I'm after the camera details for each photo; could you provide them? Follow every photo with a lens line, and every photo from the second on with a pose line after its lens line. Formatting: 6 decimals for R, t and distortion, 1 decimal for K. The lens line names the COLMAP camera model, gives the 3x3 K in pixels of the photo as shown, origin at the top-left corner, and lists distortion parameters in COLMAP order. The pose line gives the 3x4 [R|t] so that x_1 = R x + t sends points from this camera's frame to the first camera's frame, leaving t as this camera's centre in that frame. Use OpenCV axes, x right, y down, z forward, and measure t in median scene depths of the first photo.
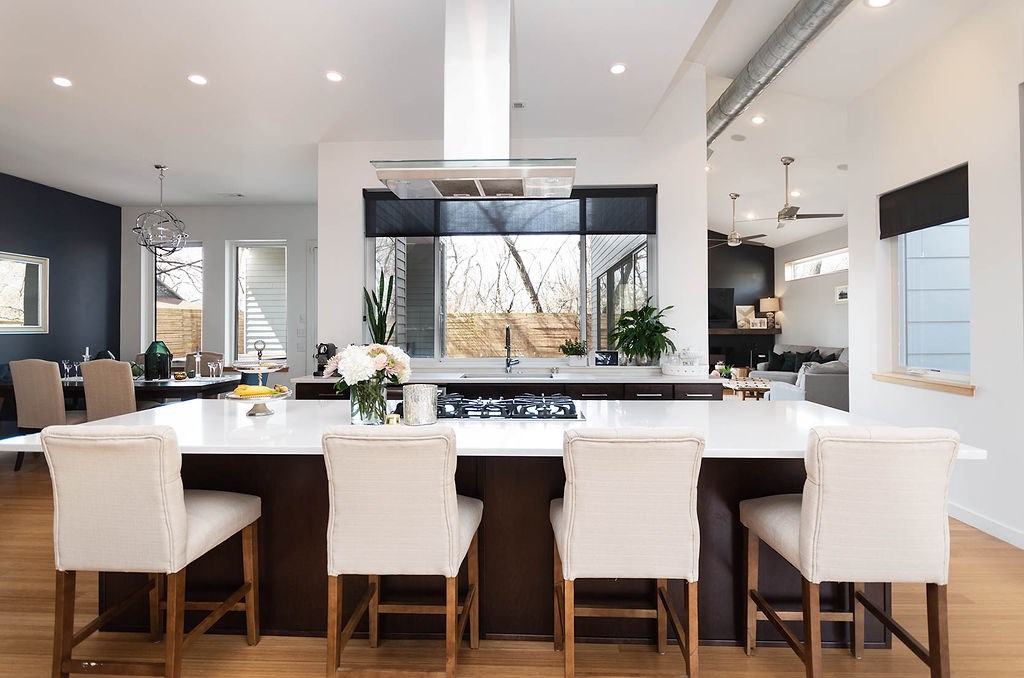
lens RADIAL K [[489.5, 0, 499.1], [0, 489.5, 319.5], [0, 0, 1]] dist [0.004537, -0.006493]
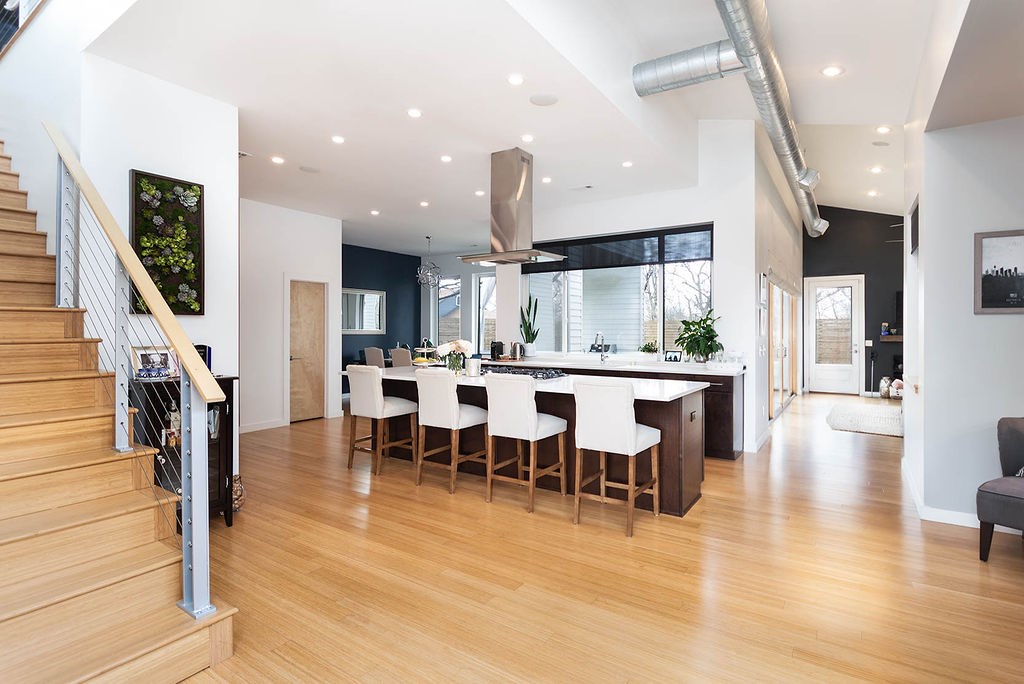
lens RADIAL K [[489.5, 0, 516.5], [0, 489.5, 332.1], [0, 0, 1]] dist [0.004537, -0.006493]
pose [[0.851295, 0.006140, -0.524652, 0.522920], [0.002461, 0.999874, 0.015695, -0.007964], [0.524682, -0.014652, 0.851172, -0.342669]]
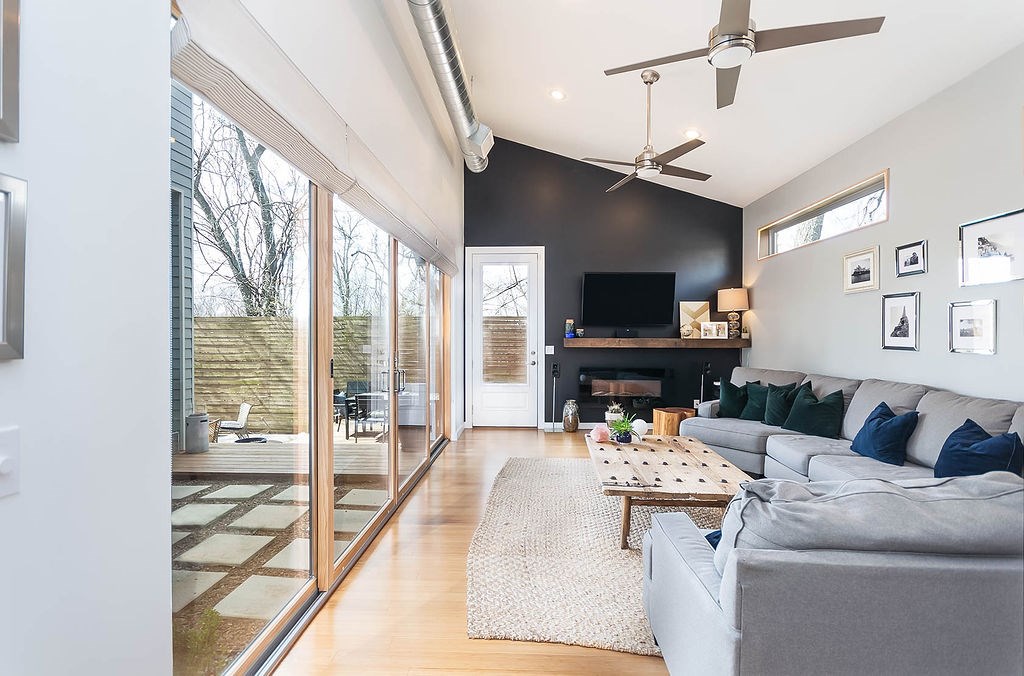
lens RADIAL K [[489.5, 0, 502.6], [0, 489.5, 336.8], [0, 0, 1]] dist [0.004537, -0.006493]
pose [[0.999916, 0.005805, 0.011617, 0.557172], [-0.006053, 0.999752, 0.021421, 0.009913], [-0.011489, -0.021489, 0.999703, 0.846660]]
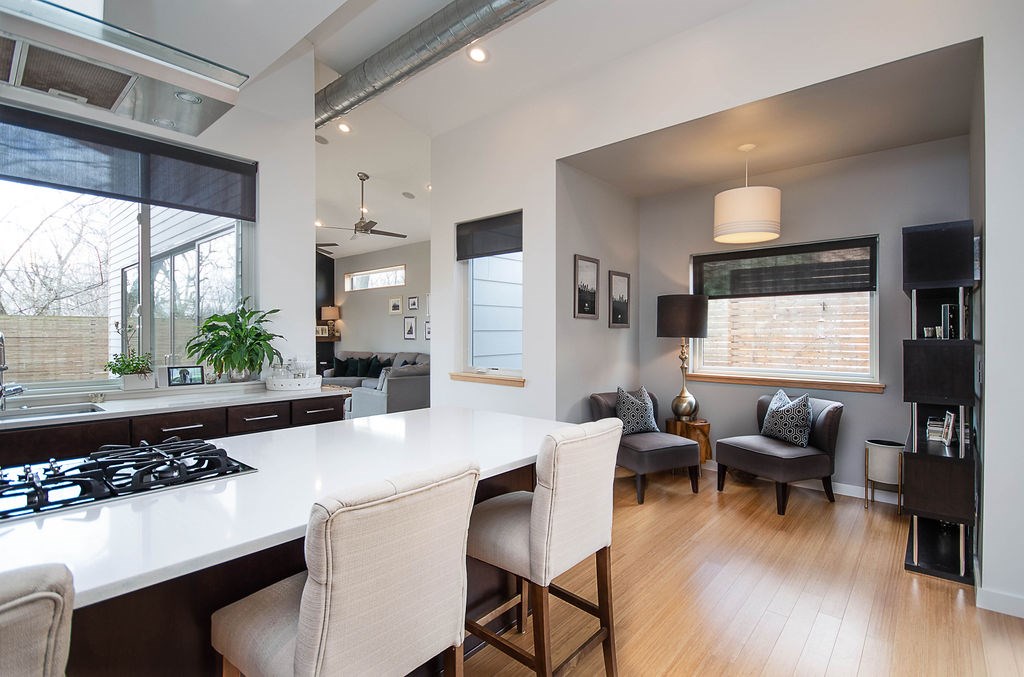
lens RADIAL K [[489.5, 0, 508.5], [0, 489.5, 335.5], [0, 0, 1]] dist [0.004537, -0.006493]
pose [[0.617800, 0.000146, 0.786335, -0.063392], [-0.013316, 0.999859, 0.010277, 0.002802], [-0.786223, -0.016820, 0.617714, 0.138594]]
